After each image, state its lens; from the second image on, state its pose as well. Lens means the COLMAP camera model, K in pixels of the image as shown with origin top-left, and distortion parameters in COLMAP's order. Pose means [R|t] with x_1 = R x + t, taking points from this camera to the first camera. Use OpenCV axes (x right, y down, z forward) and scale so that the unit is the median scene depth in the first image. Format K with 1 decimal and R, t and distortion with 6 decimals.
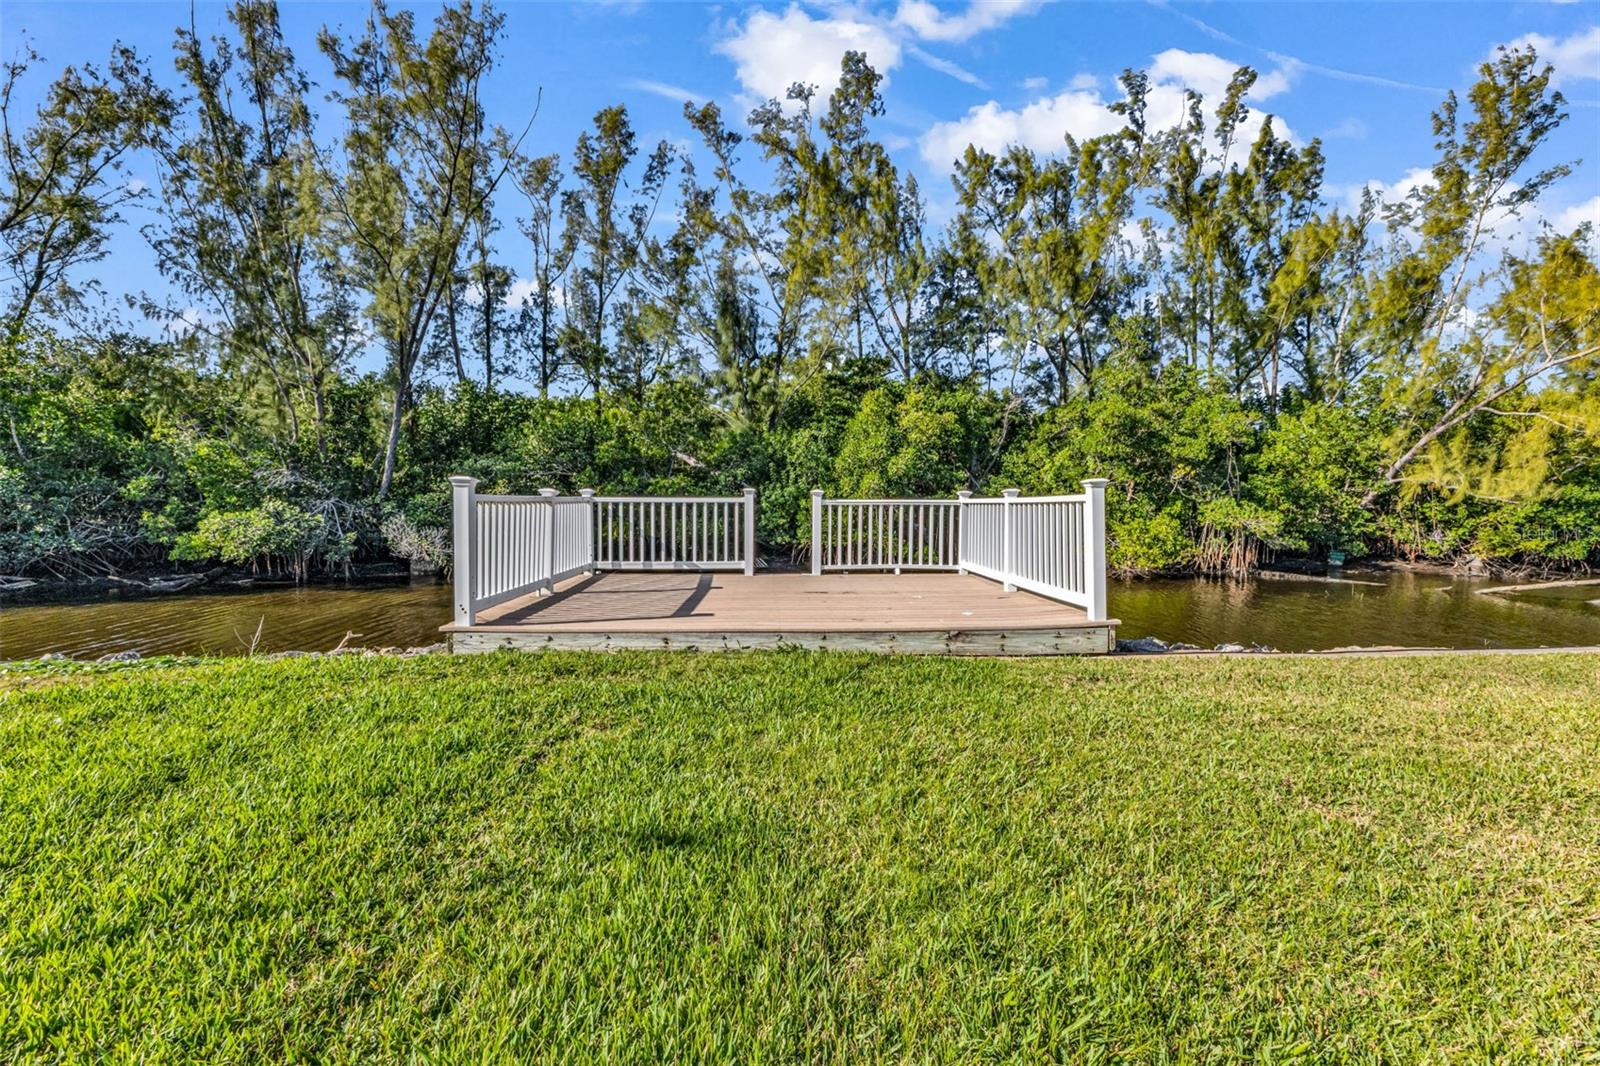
lens RADIAL K [[675.0, 0, 800.8], [0, 675.0, 559.3], [0, 0, 1]] dist [0.001470, 0.000060]
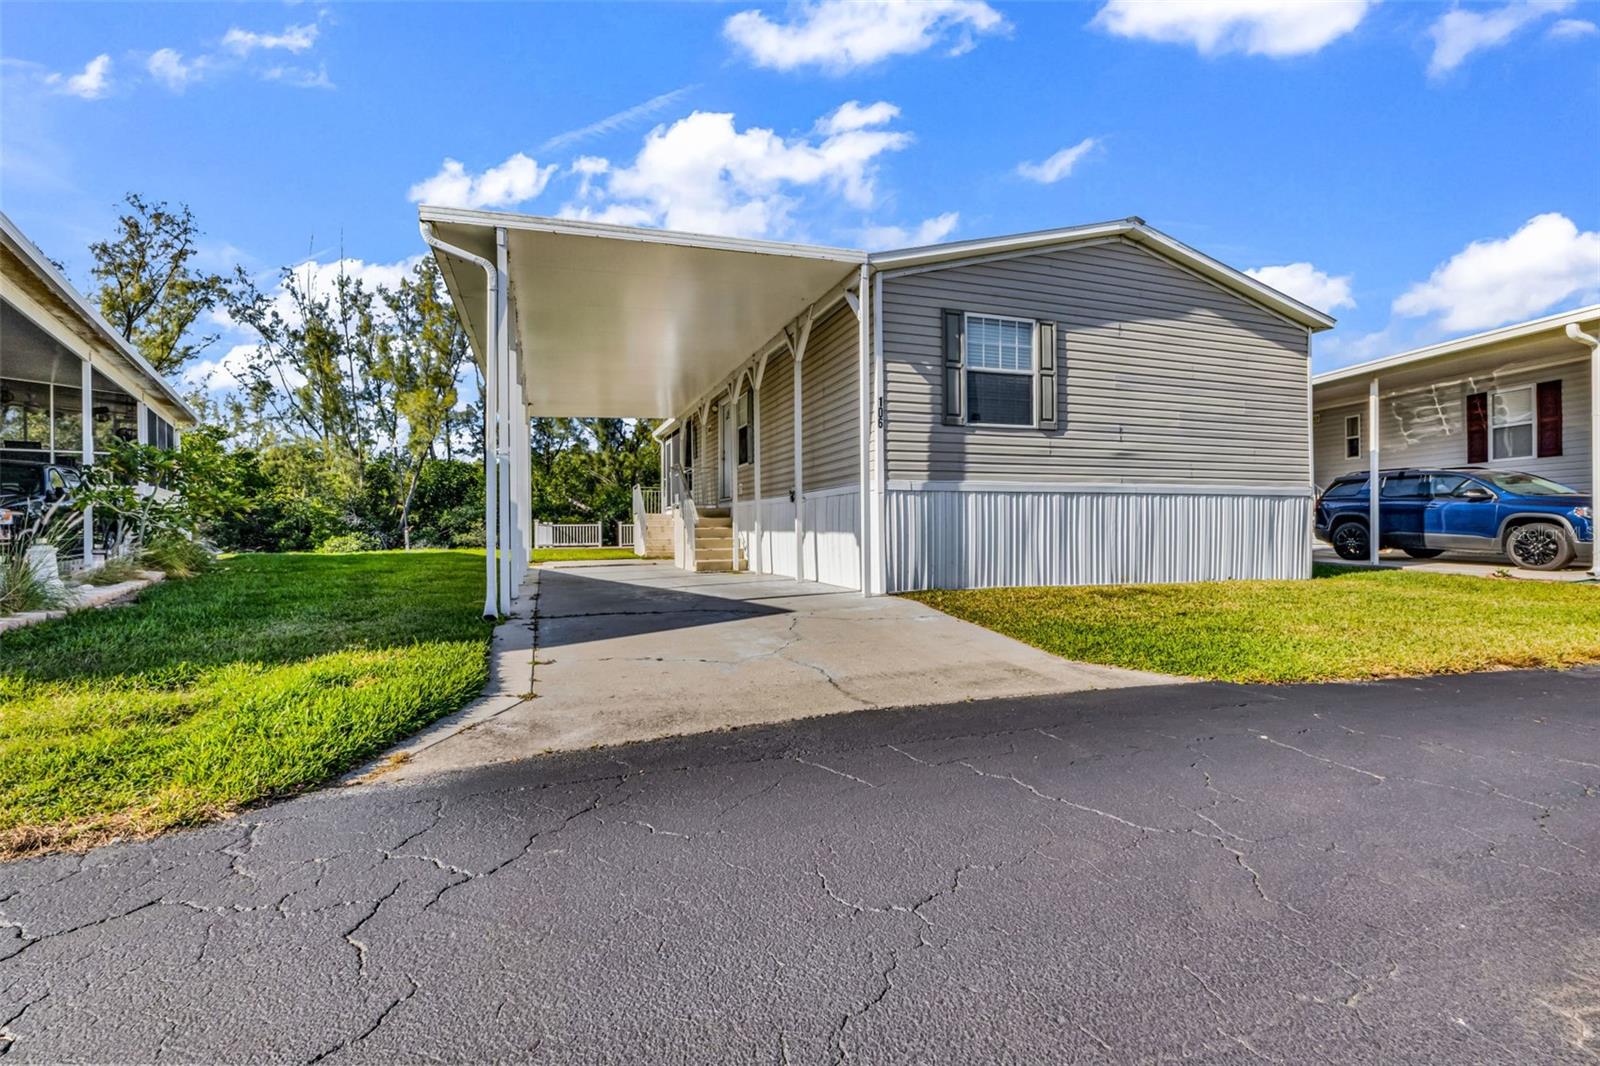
lens RADIAL K [[705.0, 0, 807.0], [0, 705.0, 536.5], [0, 0, 1]] dist [0.002204, 0.000023]
pose [[0.988558, -0.020429, 0.149450, 0.139546], [0.032396, 0.996421, -0.078078, 0.094488], [-0.147320, 0.082026, 0.985682, -0.885515]]
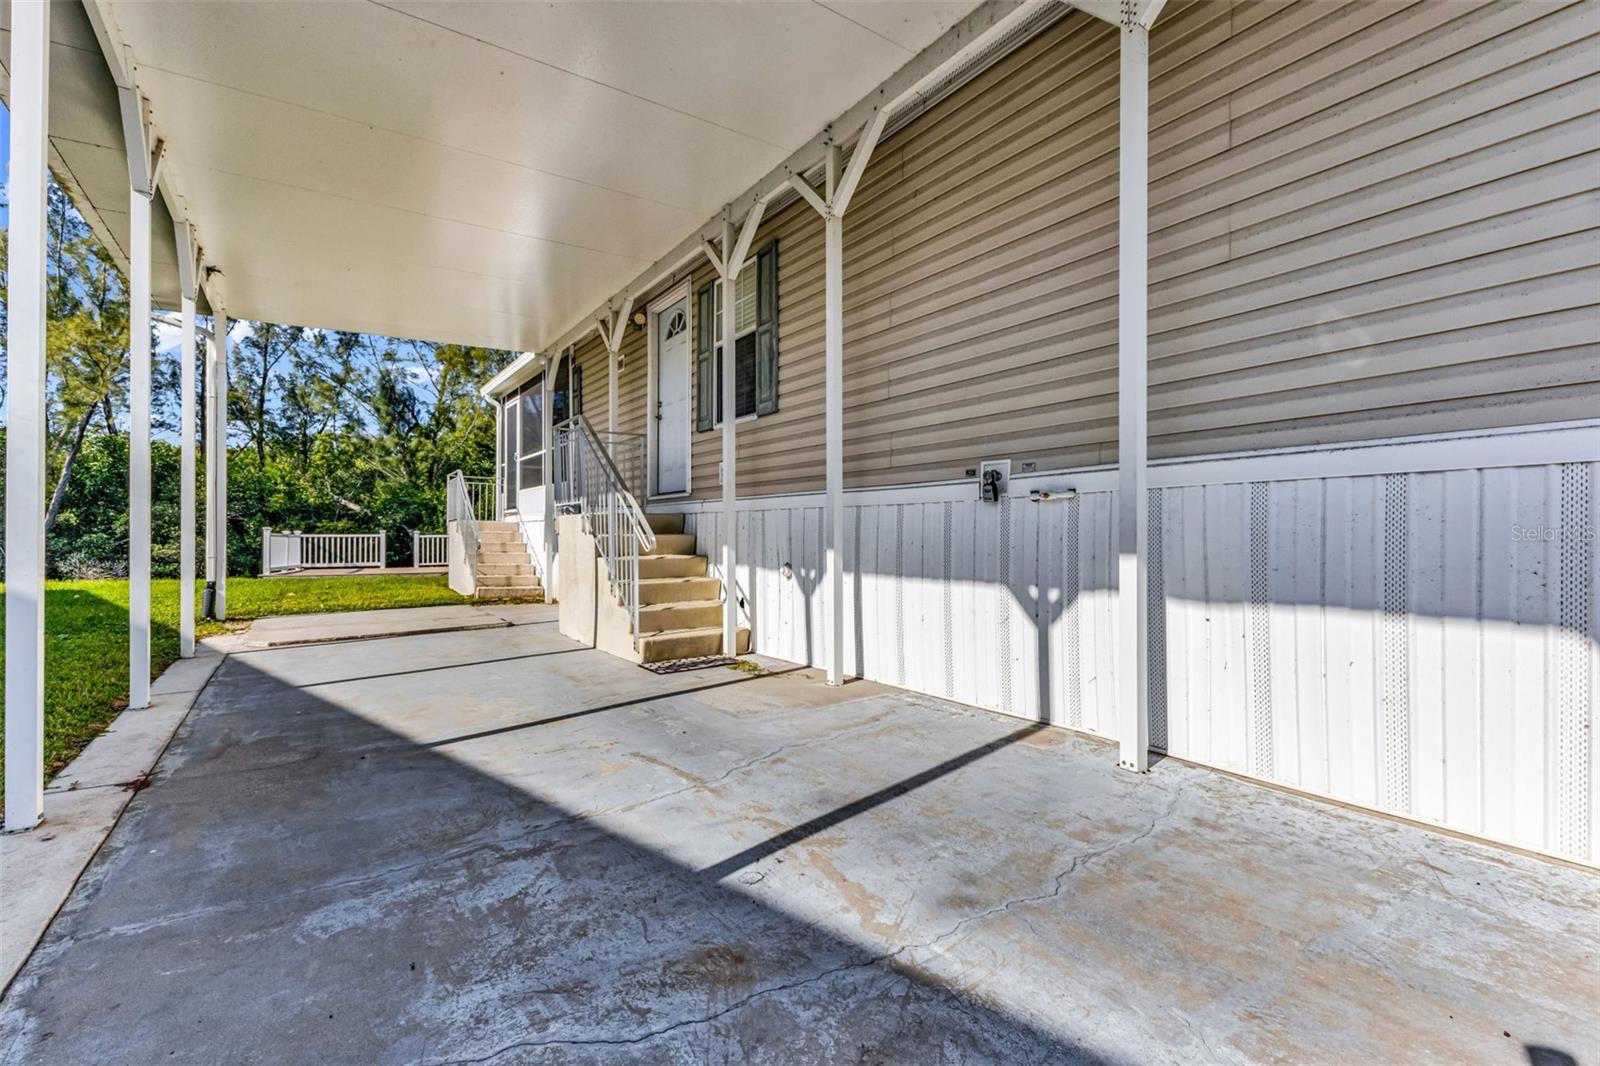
lens RADIAL K [[682.1, 0, 774.2], [0, 682.1, 538.7], [0, 0, 1]] dist [0.009566, 0.000076]
pose [[0.925404, -0.006470, 0.378928, 0.083504], [0.039188, 0.996128, -0.078695, 0.048452], [-0.376952, 0.087674, 0.922074, -0.502429]]
